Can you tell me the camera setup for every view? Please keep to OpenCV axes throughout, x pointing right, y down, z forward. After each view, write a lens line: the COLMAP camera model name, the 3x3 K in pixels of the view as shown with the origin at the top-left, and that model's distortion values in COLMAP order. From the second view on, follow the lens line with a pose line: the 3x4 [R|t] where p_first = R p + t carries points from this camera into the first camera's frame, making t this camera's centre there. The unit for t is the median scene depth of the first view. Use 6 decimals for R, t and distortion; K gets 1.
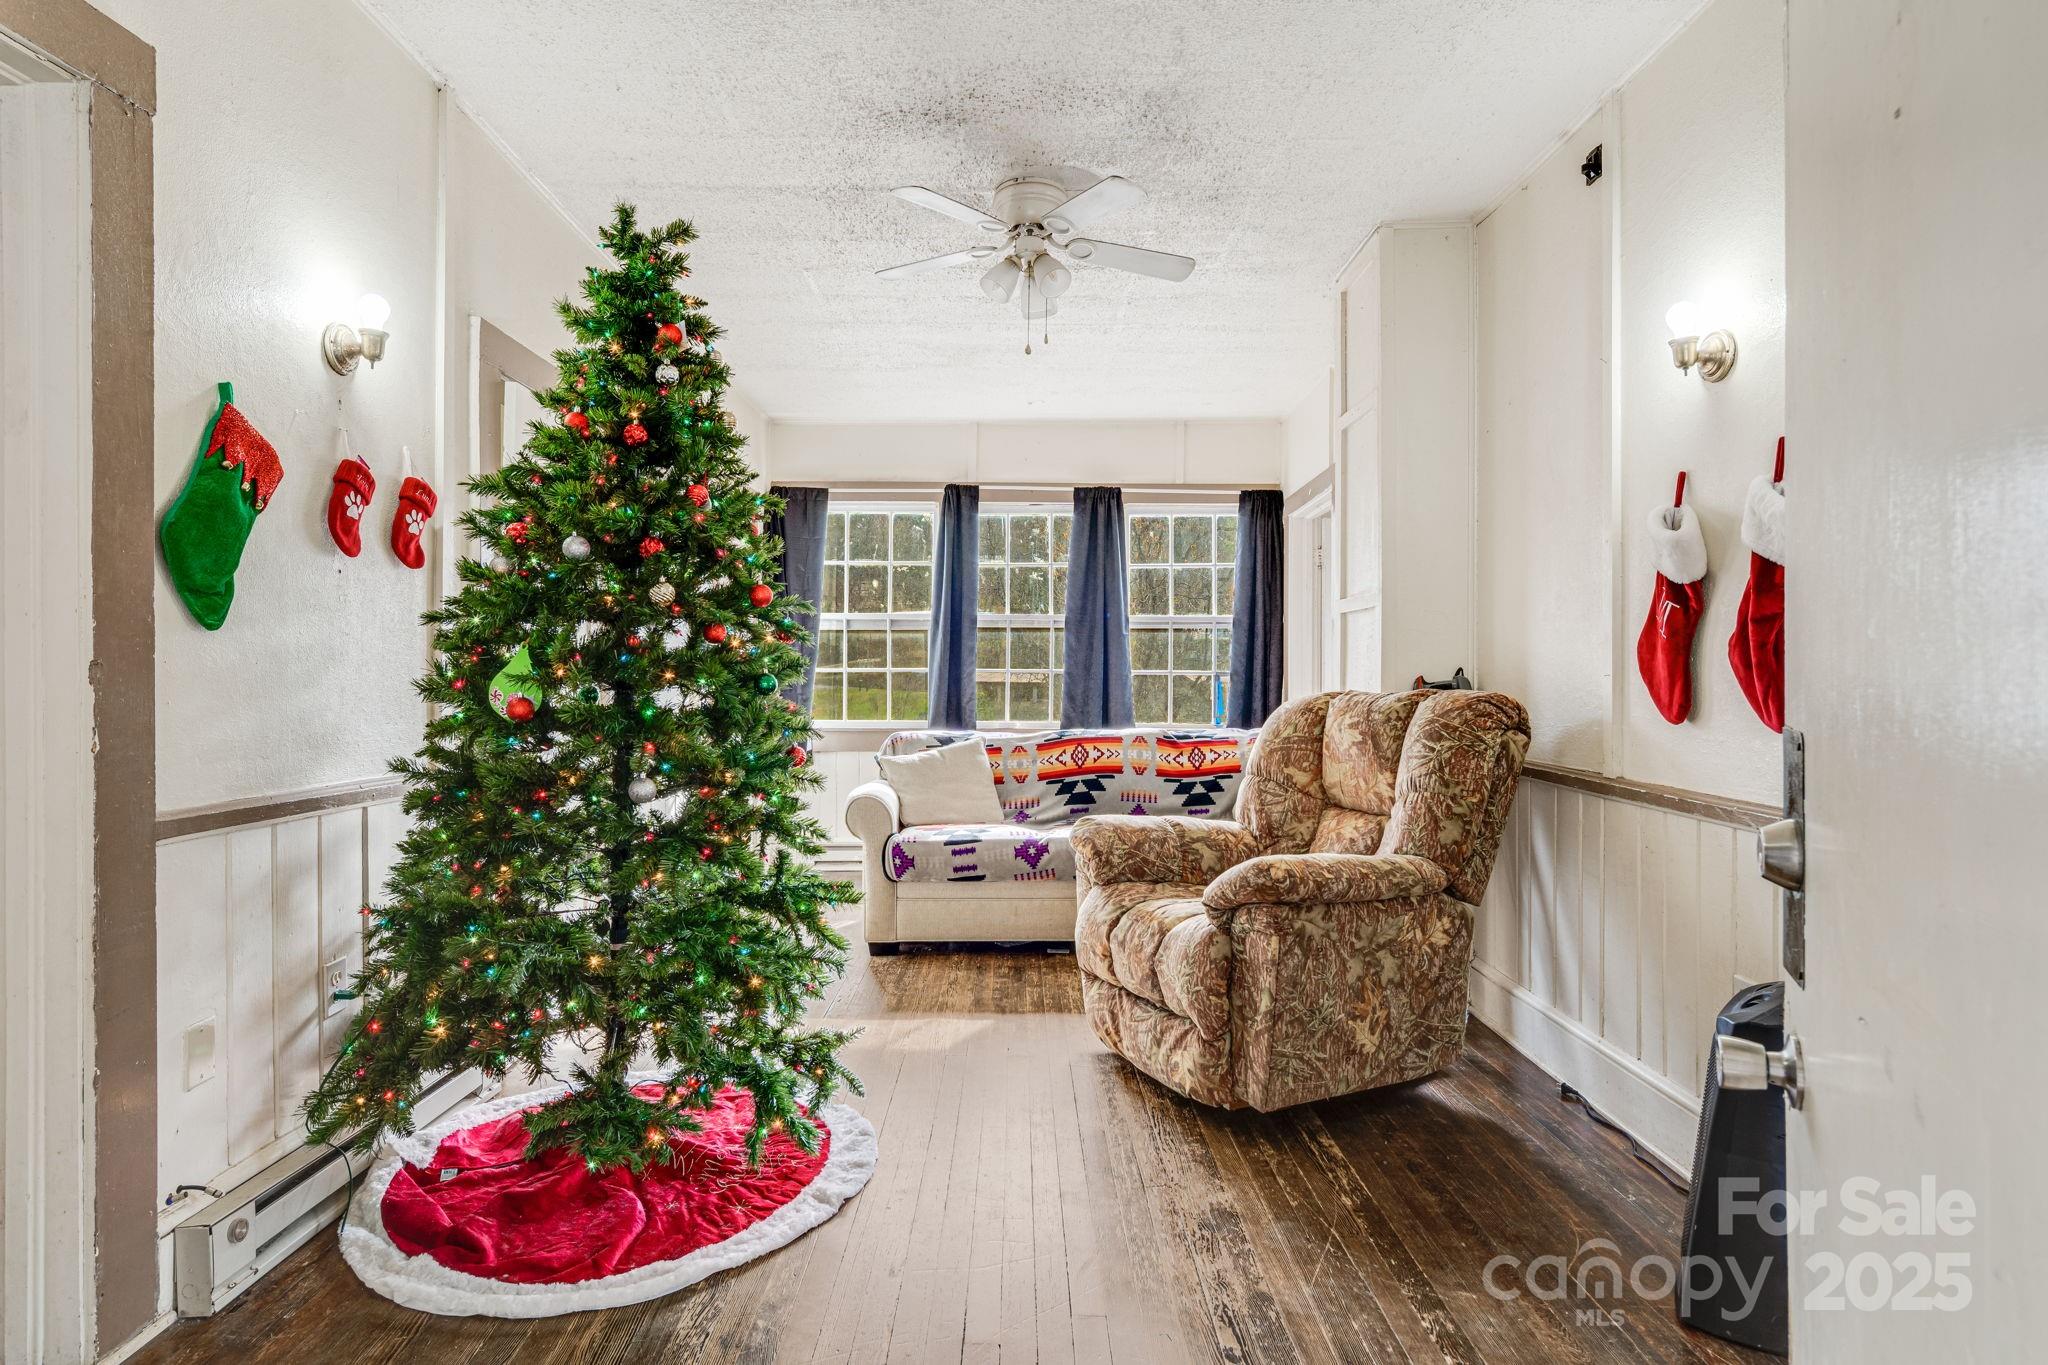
lens RADIAL K [[1121.6, 0, 1019.8], [0, 1121.6, 672.1], [0, 0, 1]] dist [0.008085, -0.005004]
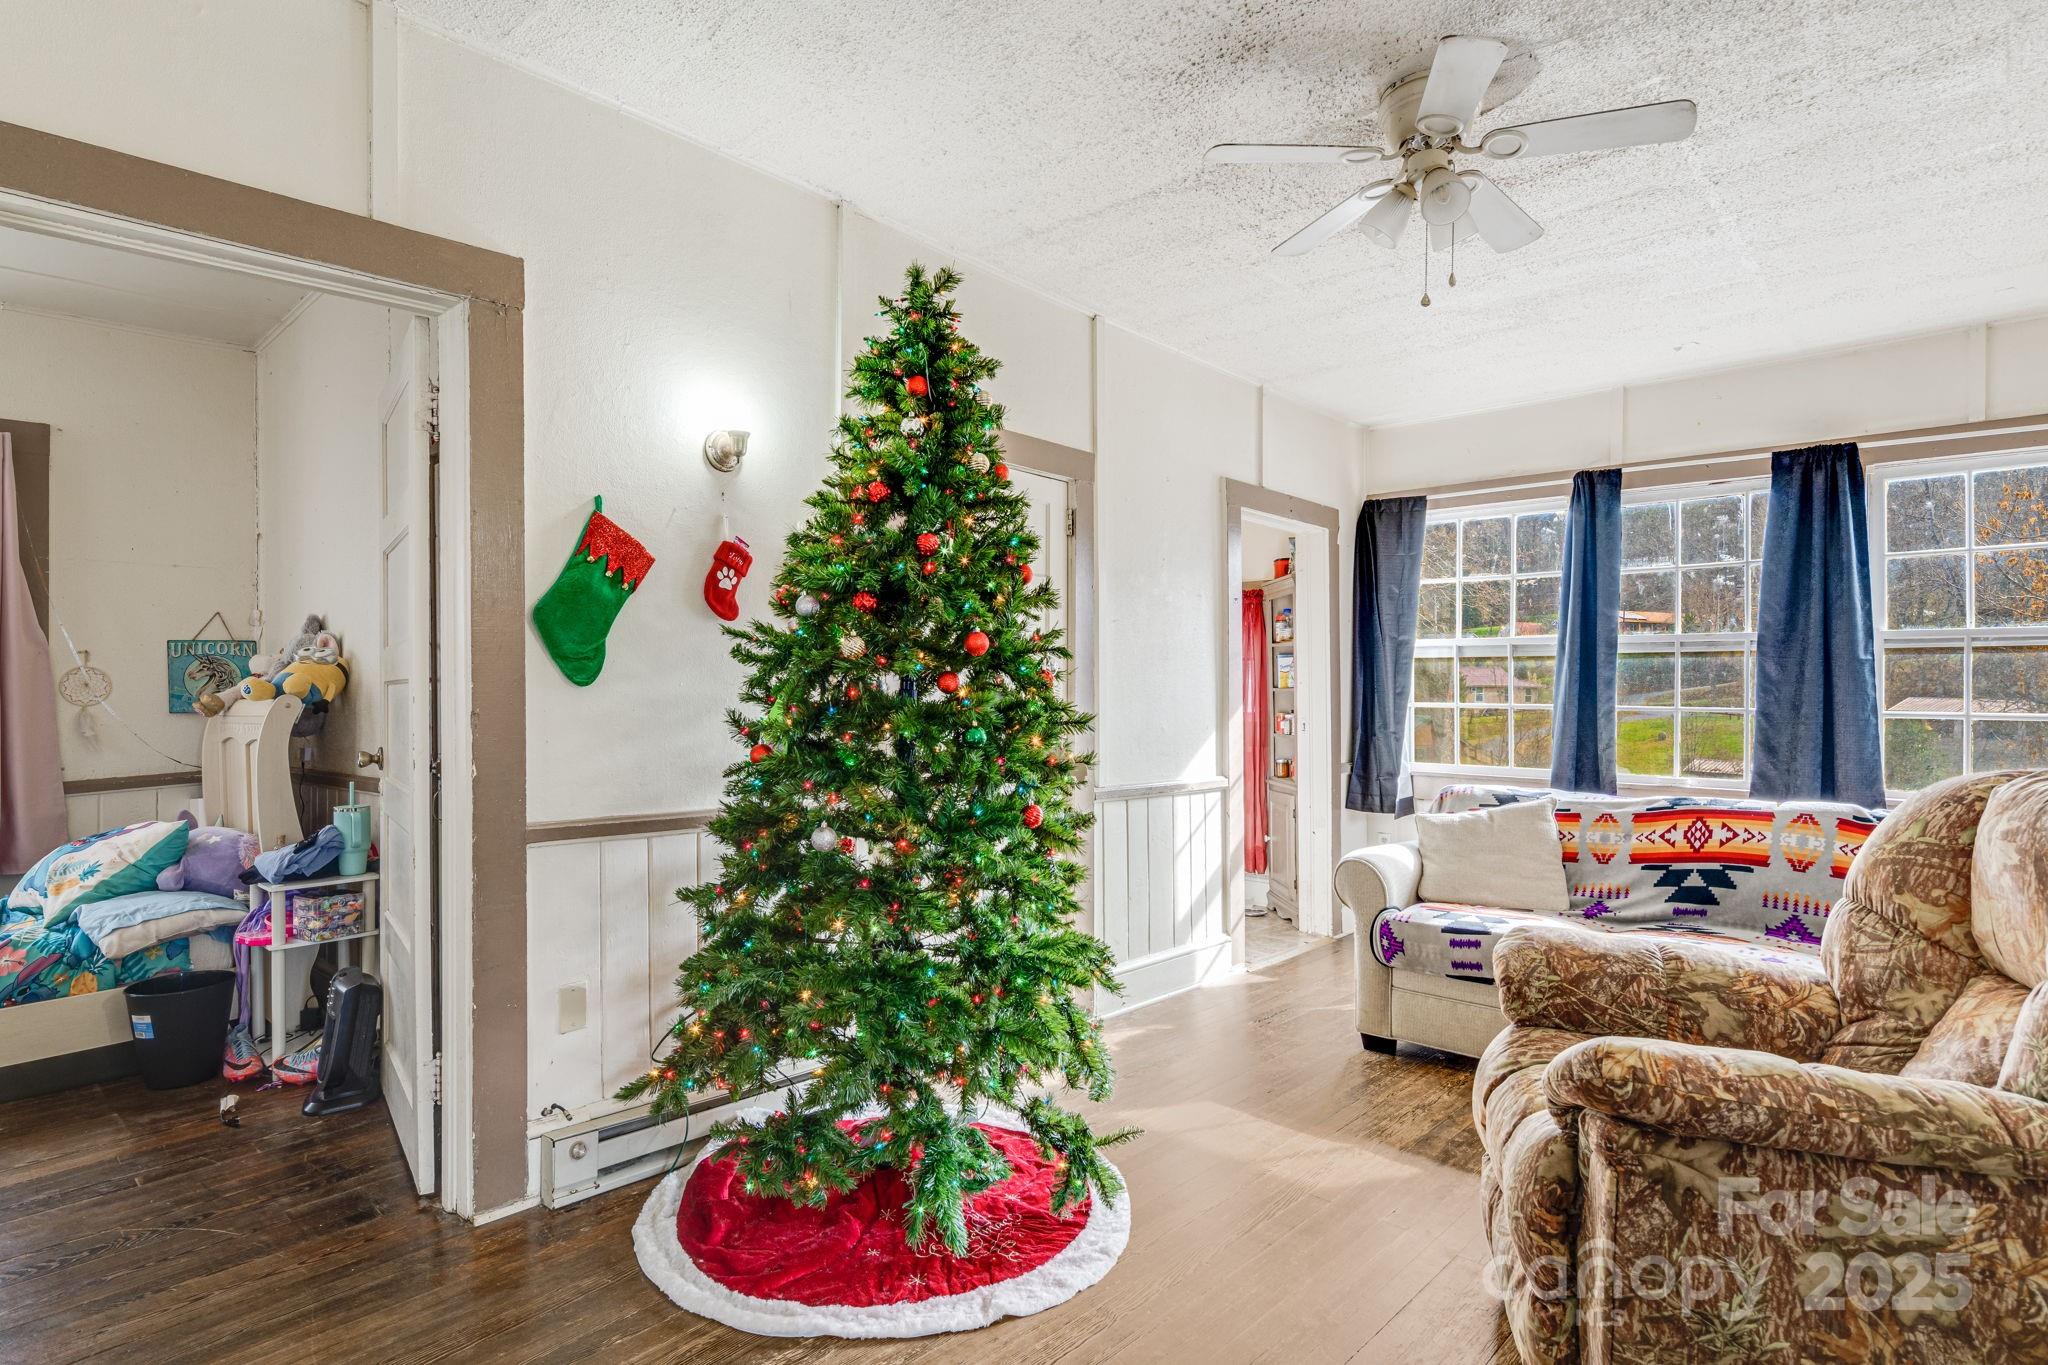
lens RADIAL K [[1121.6, 0, 1018.1], [0, 1121.6, 685.8], [0, 0, 1]] dist [0.008085, -0.005004]
pose [[0.708521, 0.002360, -0.705686, 0.322063], [-0.004387, 0.999990, -0.001060, -0.022075], [0.705676, 0.003847, 0.708524, 0.245285]]
